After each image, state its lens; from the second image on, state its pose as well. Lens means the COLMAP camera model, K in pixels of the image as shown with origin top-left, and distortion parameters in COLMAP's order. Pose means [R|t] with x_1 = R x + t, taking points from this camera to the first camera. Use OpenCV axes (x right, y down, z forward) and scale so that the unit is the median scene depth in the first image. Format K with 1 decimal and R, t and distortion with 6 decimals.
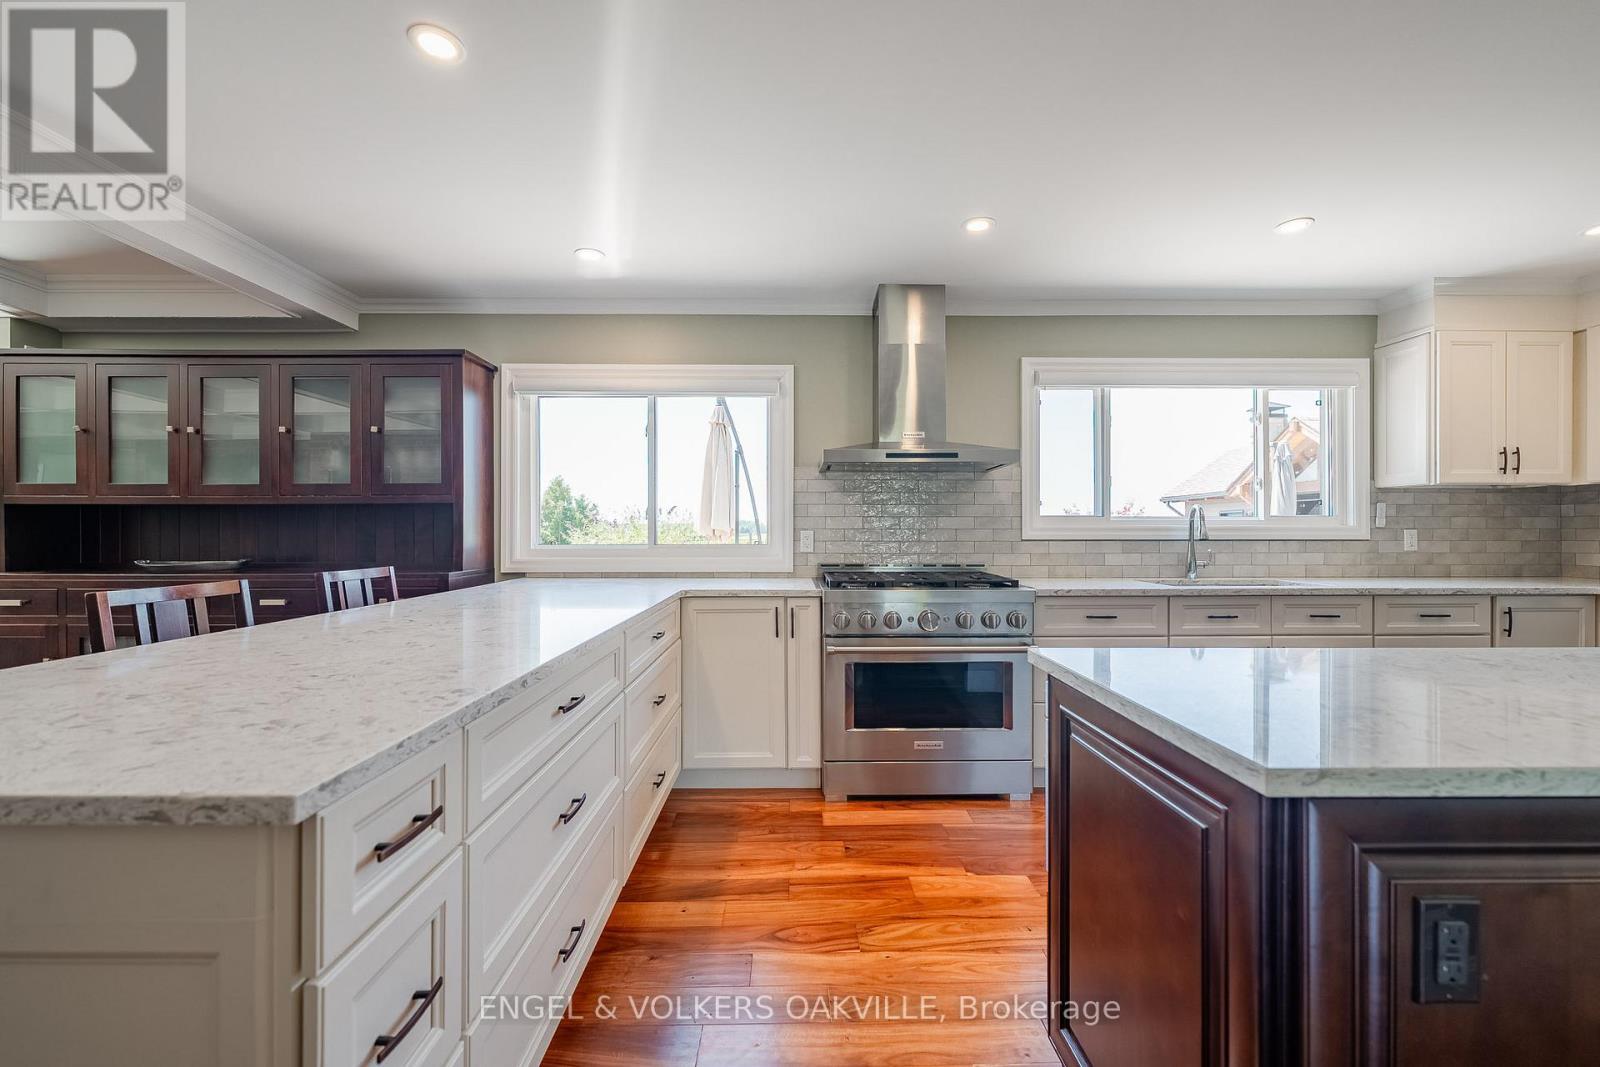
lens RADIAL K [[650.9, 0, 800.0], [0, 650.9, 533.5], [0, 0, 1]] dist [0.000616, -0.000144]
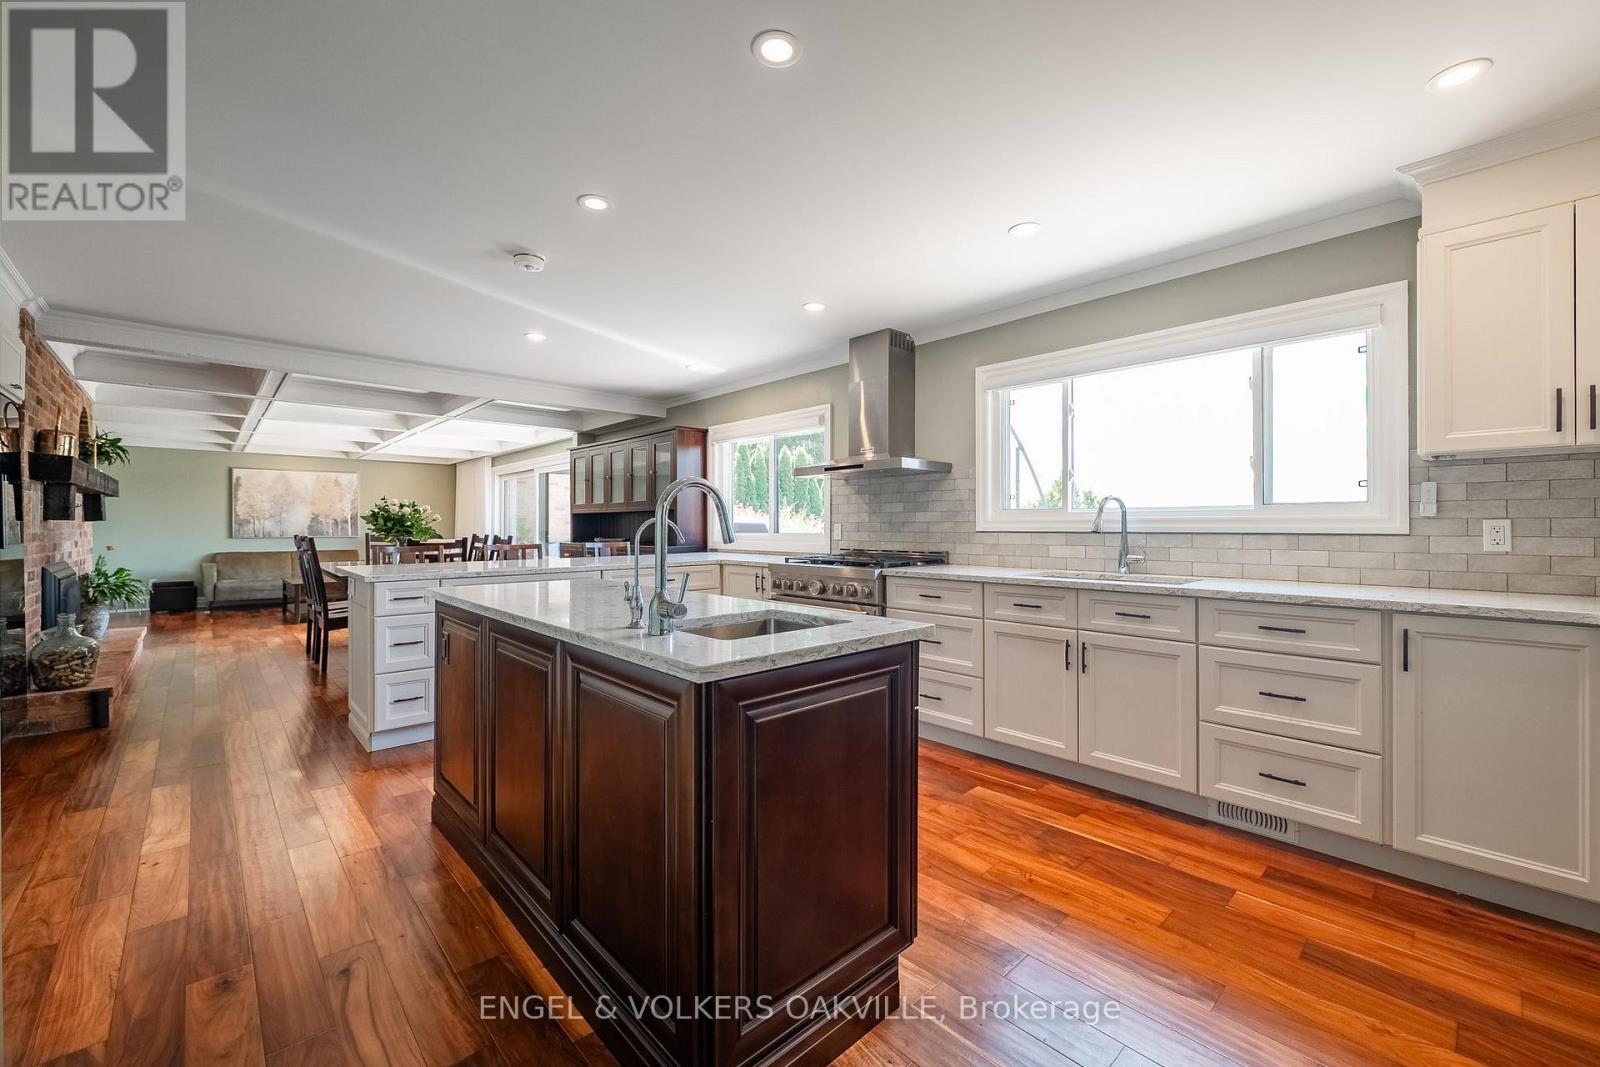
lens RADIAL K [[642.1, 0, 772.5], [0, 642.1, 523.2], [0, 0, 1]] dist [0.000884, 0.000046]
pose [[0.655663, -0.003263, -0.755046, 1.121053], [-0.000304, 0.999989, -0.004586, 0.000894], [0.755053, 0.003236, 0.655655, 0.020396]]
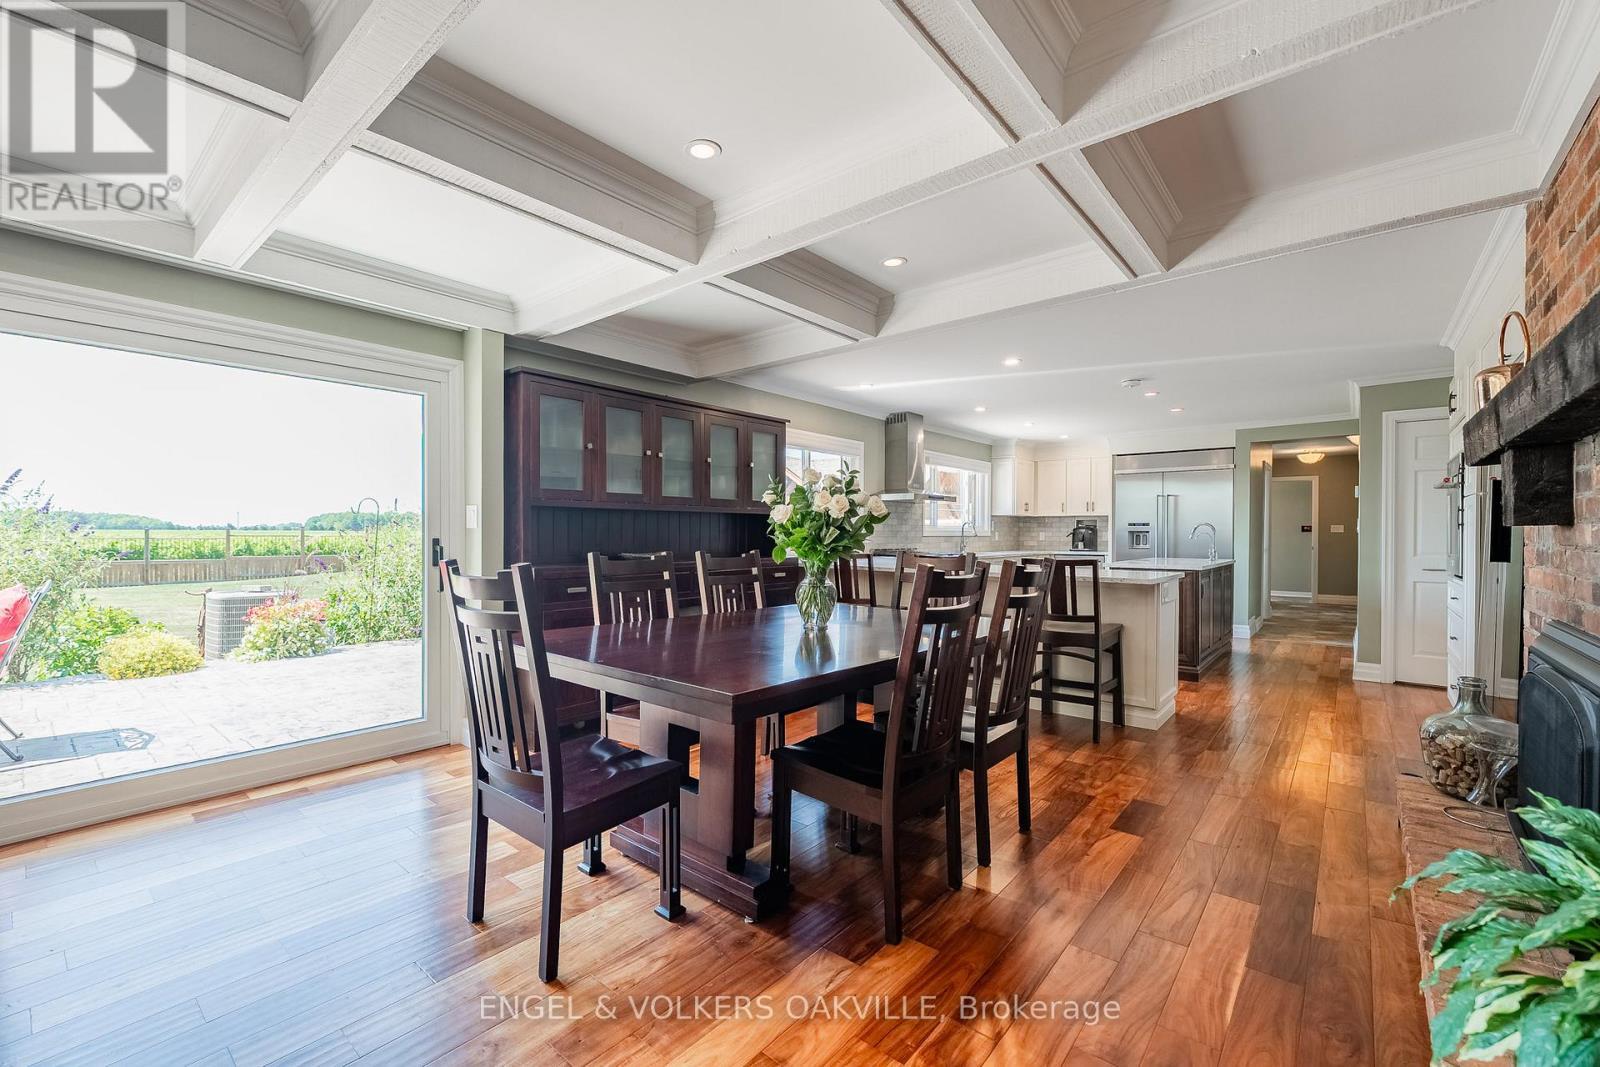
lens RADIAL K [[668.9, 0, 770.6], [0, 668.9, 541.0], [0, 0, 1]] dist [-0.000081, -0.000103]
pose [[0.667879, -0.006089, 0.744245, -1.830920], [-0.002044, 0.999948, 0.010016, 0.004229], [-0.744267, -0.008211, 0.667831, -0.093078]]
